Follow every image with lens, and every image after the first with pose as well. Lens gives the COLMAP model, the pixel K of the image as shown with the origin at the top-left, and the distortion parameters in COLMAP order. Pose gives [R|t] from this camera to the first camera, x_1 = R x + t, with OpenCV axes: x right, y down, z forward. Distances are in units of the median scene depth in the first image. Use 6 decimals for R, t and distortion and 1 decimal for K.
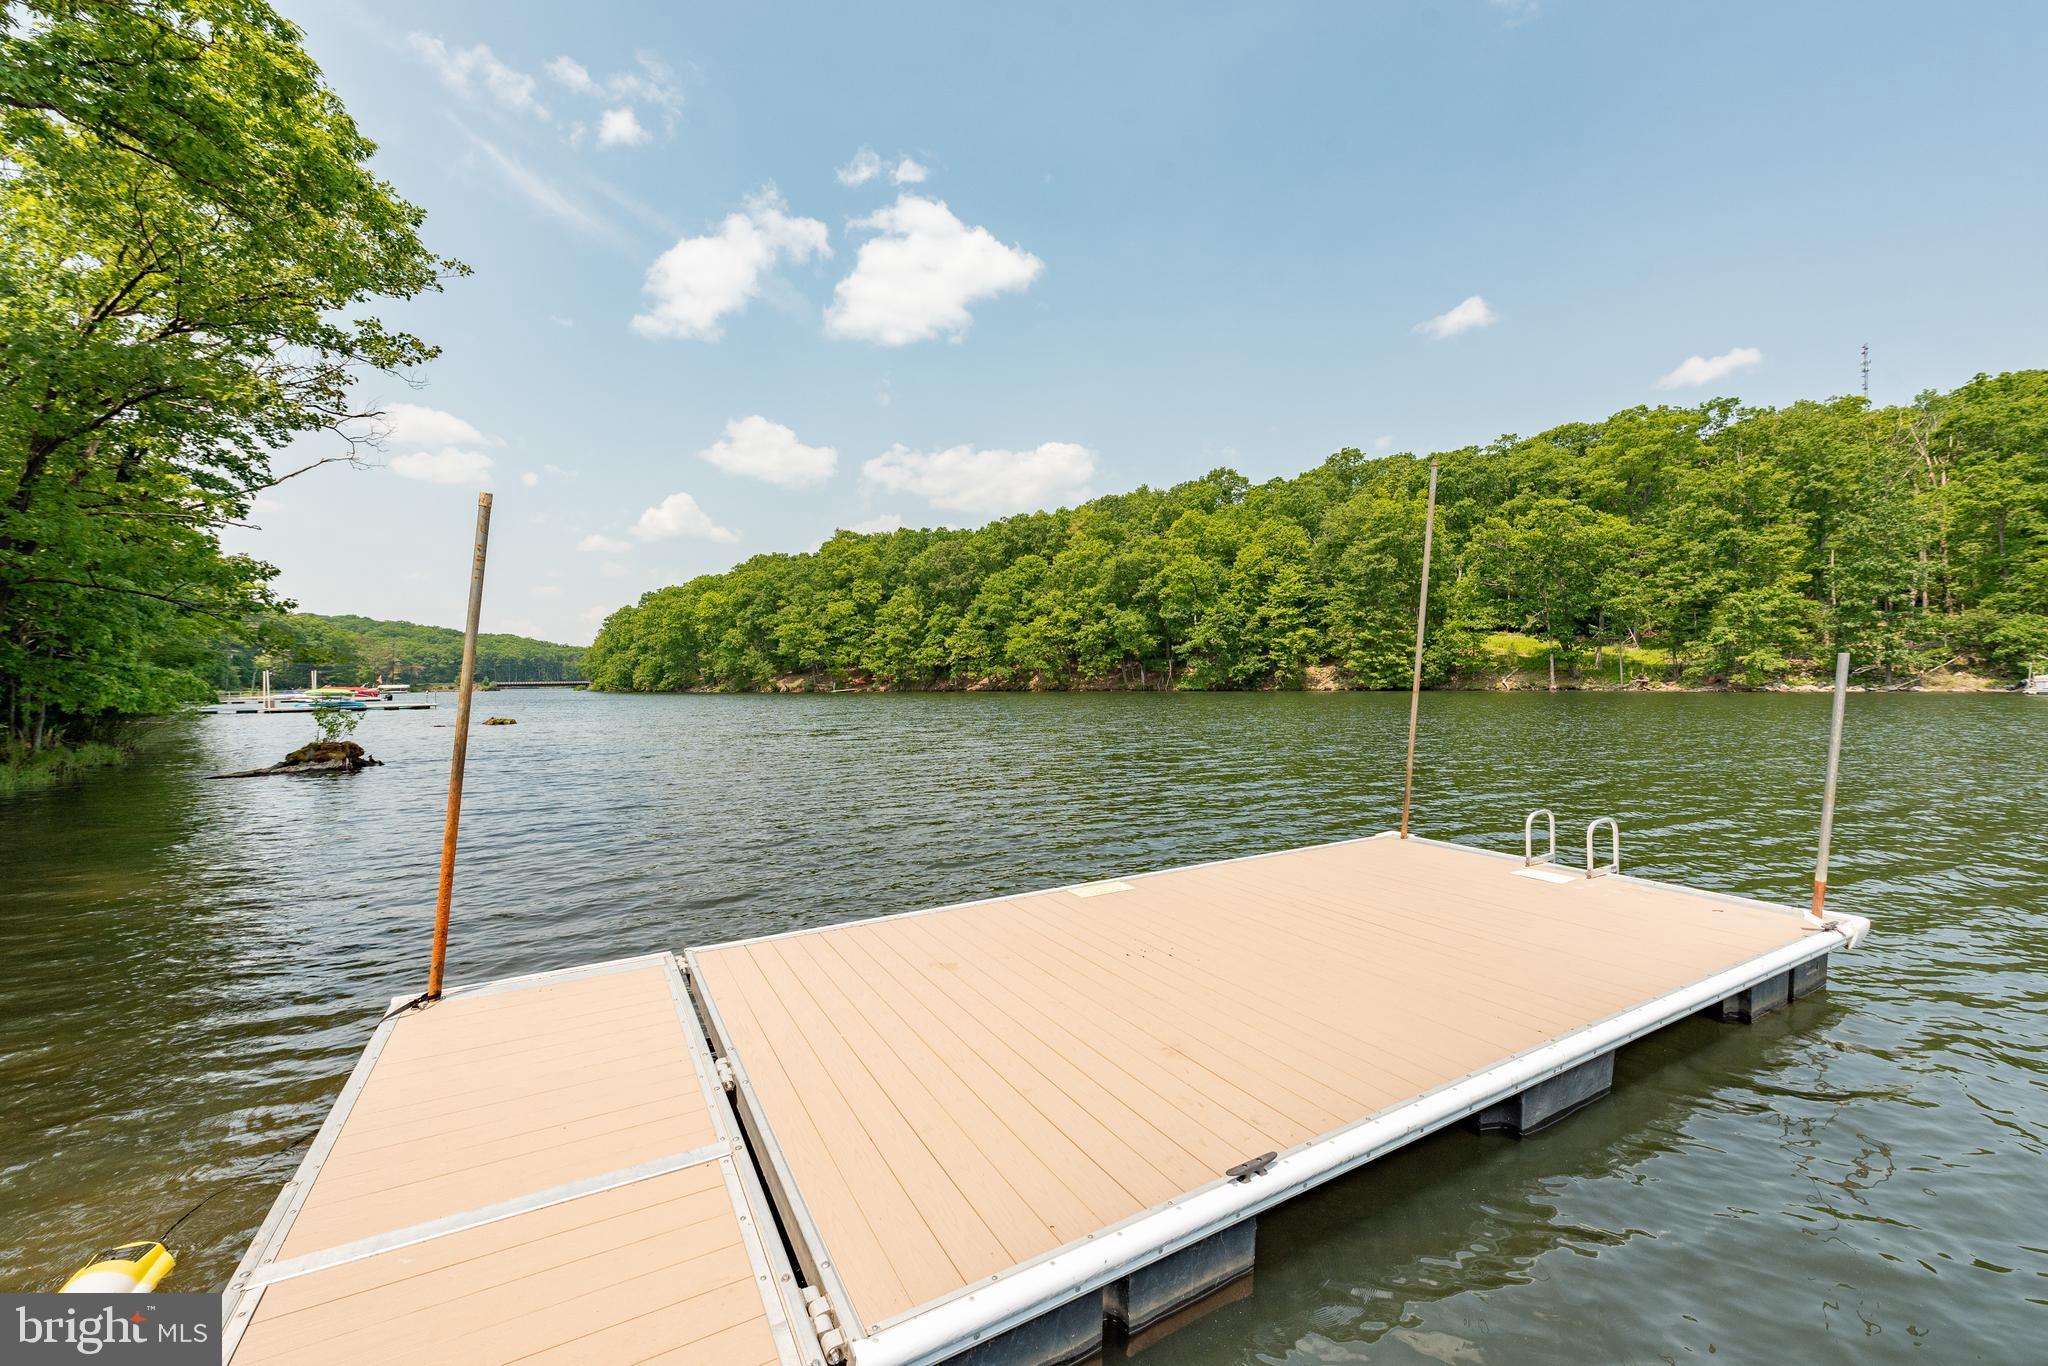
lens RADIAL K [[791.2, 0, 1024.0], [0, 791.2, 683.0], [0, 0, 1]] dist [0.001644, -0.006073]
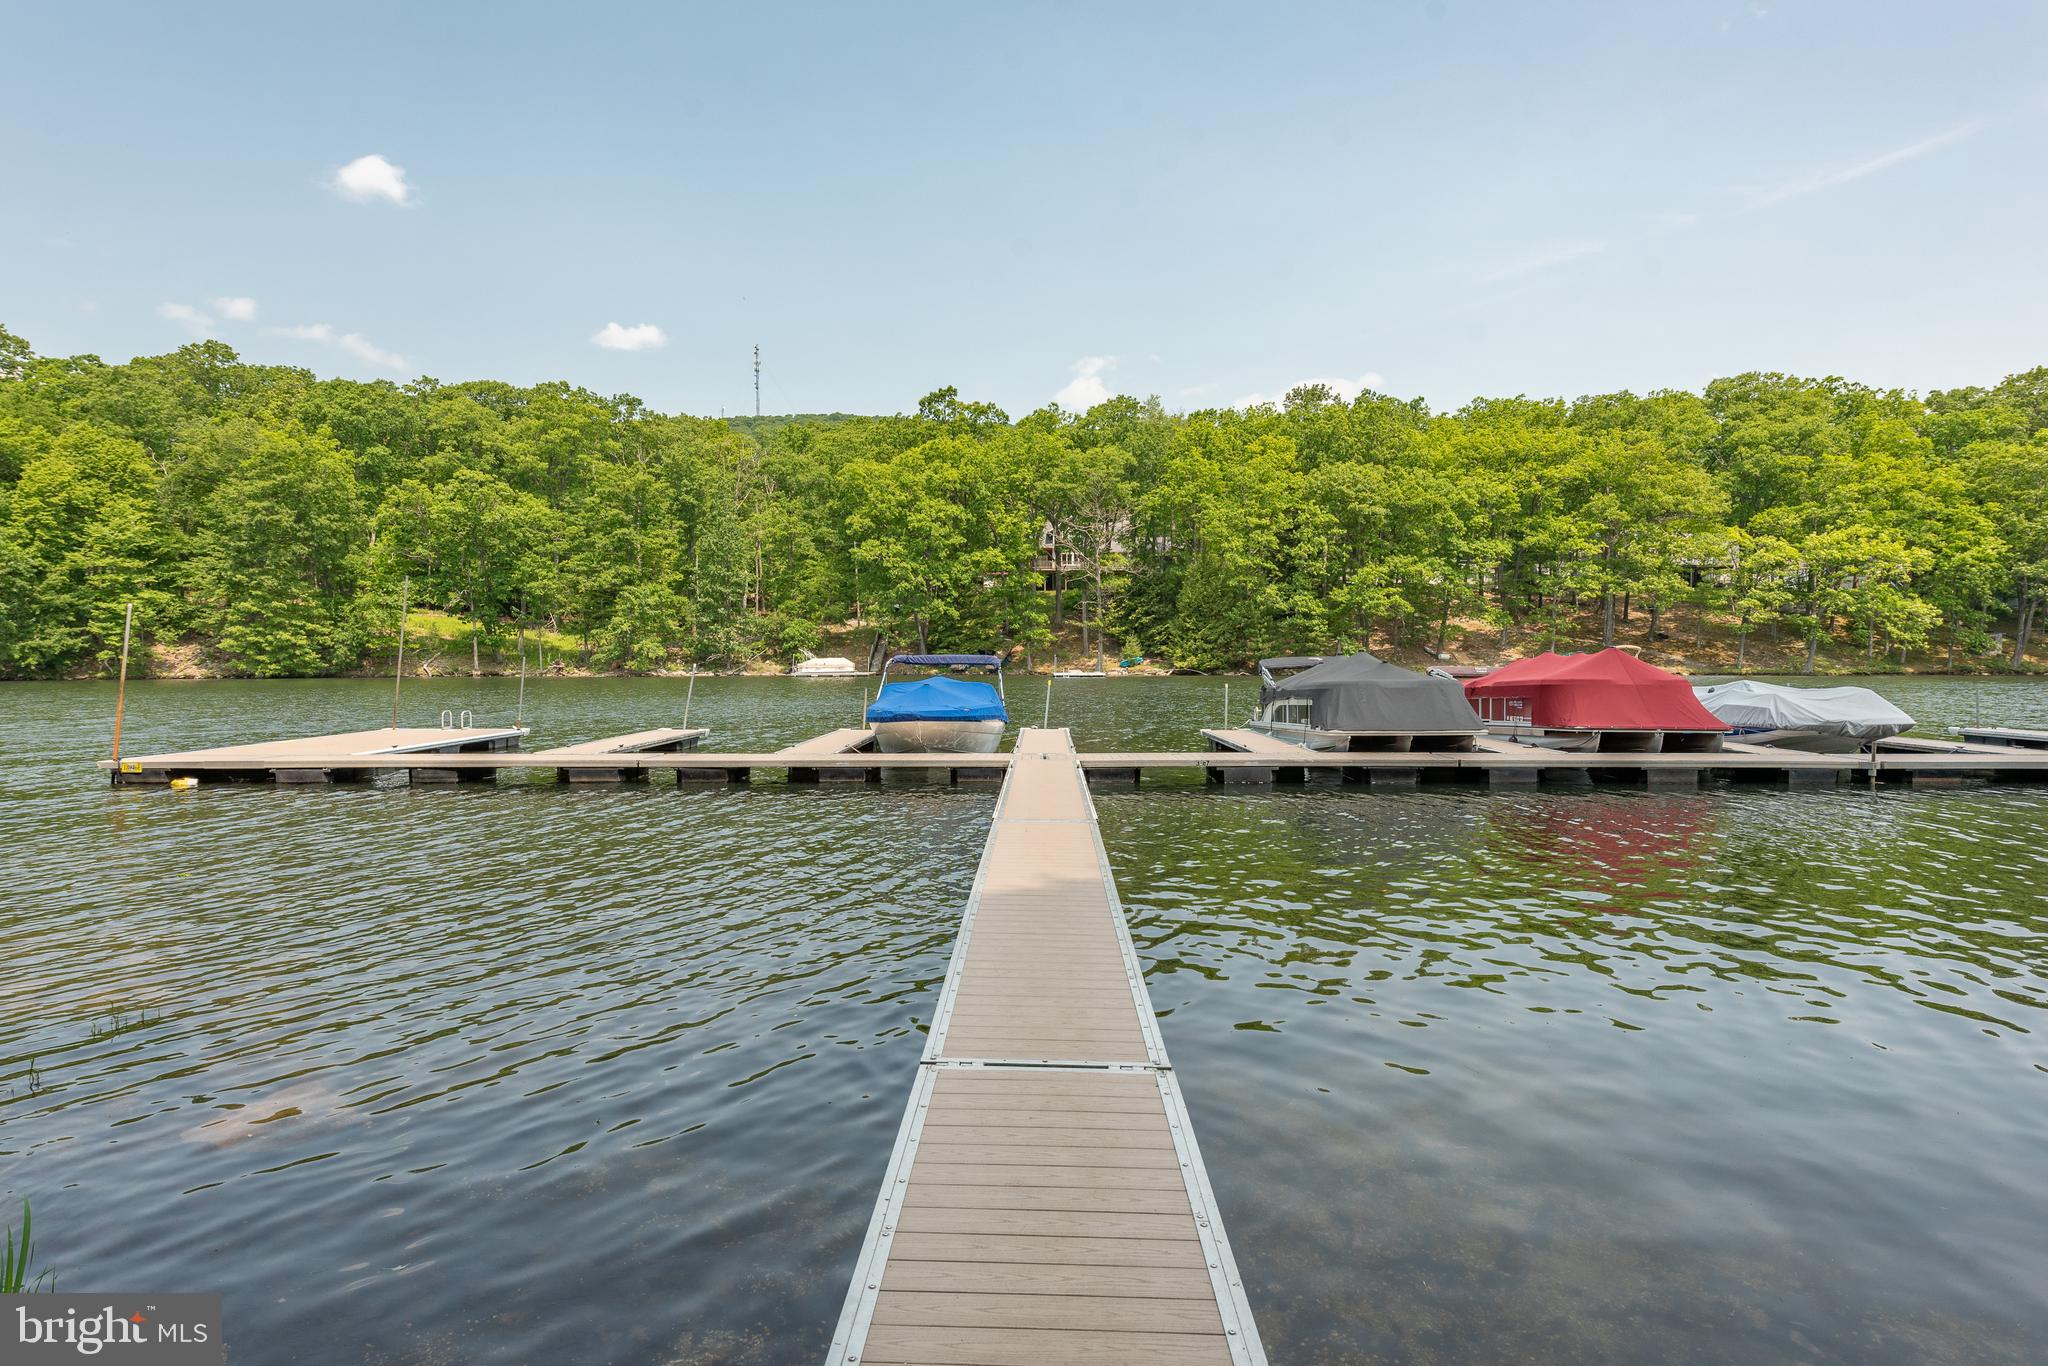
lens RADIAL K [[1146.6, 0, 1024.0], [0, 1146.6, 683.0], [0, 0, 1]] dist [0.004083, 0.000373]
pose [[0.519395, -0.009911, 0.854477, -0.133963], [-0.000928, 0.999926, 0.012162, -0.000070], [-0.854534, -0.007110, 0.519347, -0.225993]]
